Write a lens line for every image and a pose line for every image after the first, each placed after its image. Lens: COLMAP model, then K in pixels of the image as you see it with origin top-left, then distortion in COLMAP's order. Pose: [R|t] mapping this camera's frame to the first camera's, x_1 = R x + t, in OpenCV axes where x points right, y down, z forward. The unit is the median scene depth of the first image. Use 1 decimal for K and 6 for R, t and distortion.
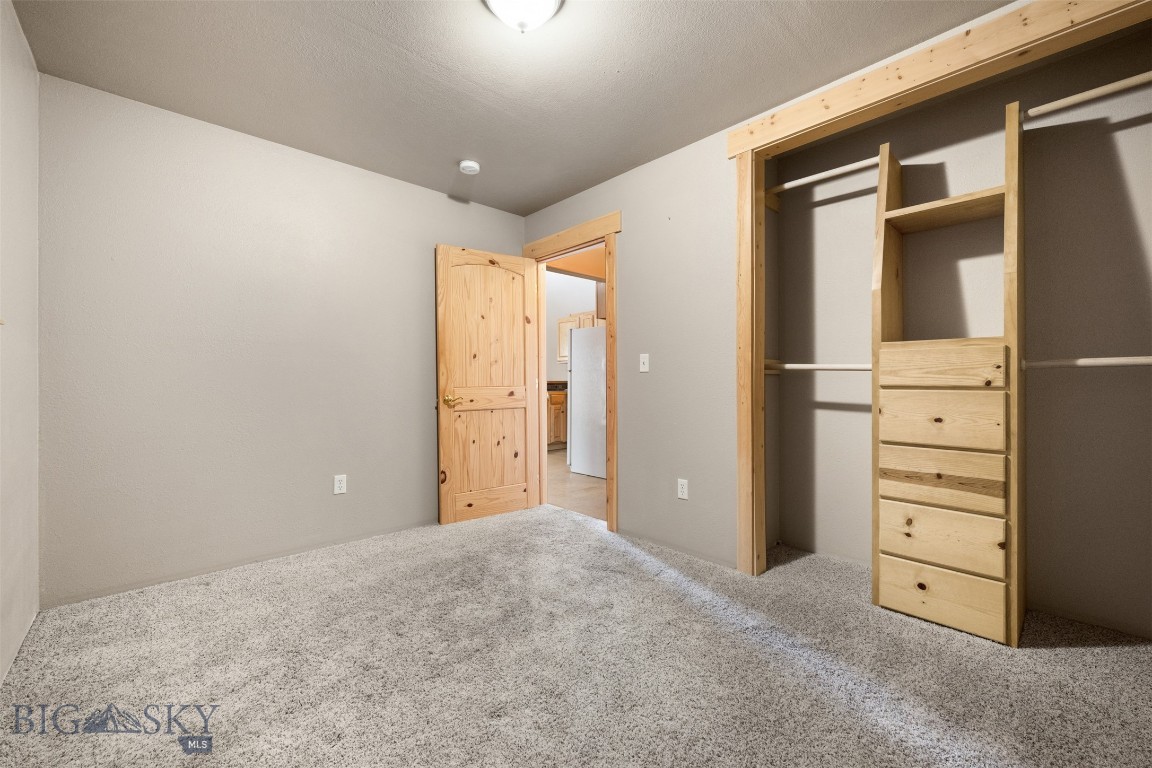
lens RADIAL K [[465.0, 0, 577.1], [0, 465.0, 385.4], [0, 0, 1]] dist [-0.000815, 0.000015]
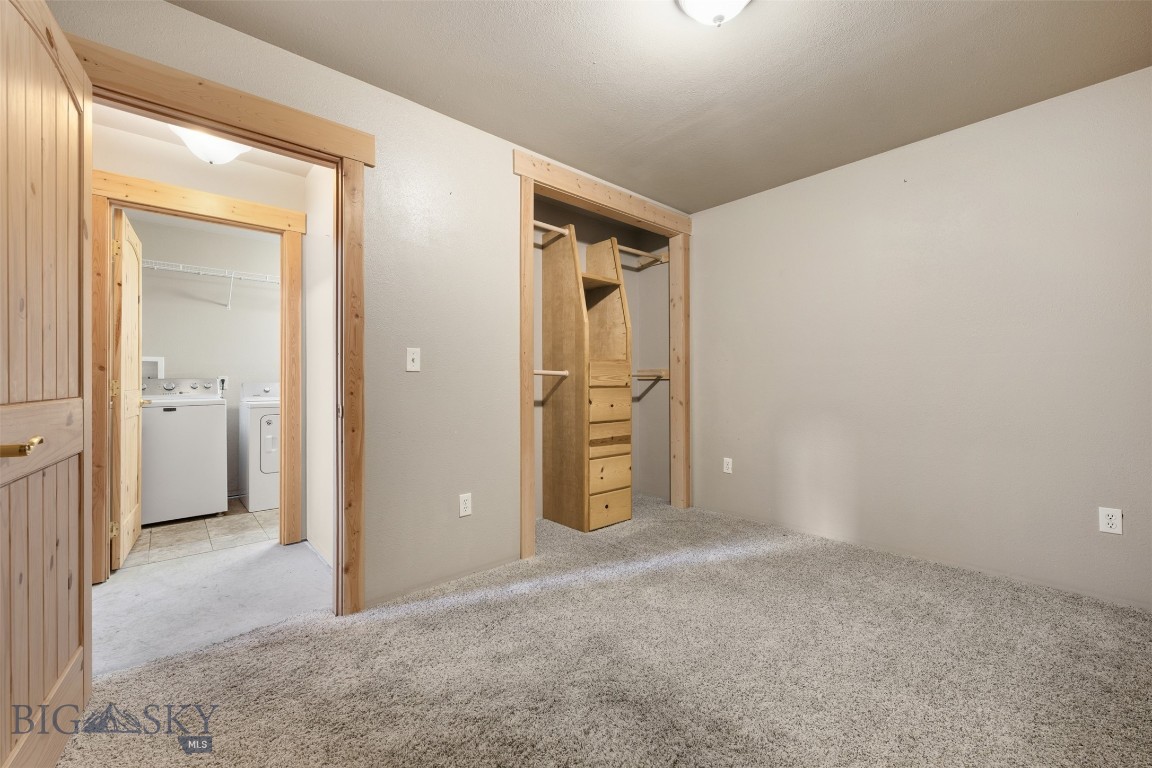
lens RADIAL K [[465.0, 0, 572.7], [0, 465.0, 379.4], [0, 0, 1]] dist [-0.000815, 0.000015]
pose [[0.014480, 0.003402, 0.999889, -0.880808], [0.005301, 0.999980, -0.003479, -0.017098], [-0.999881, 0.005350, 0.014462, 1.039552]]
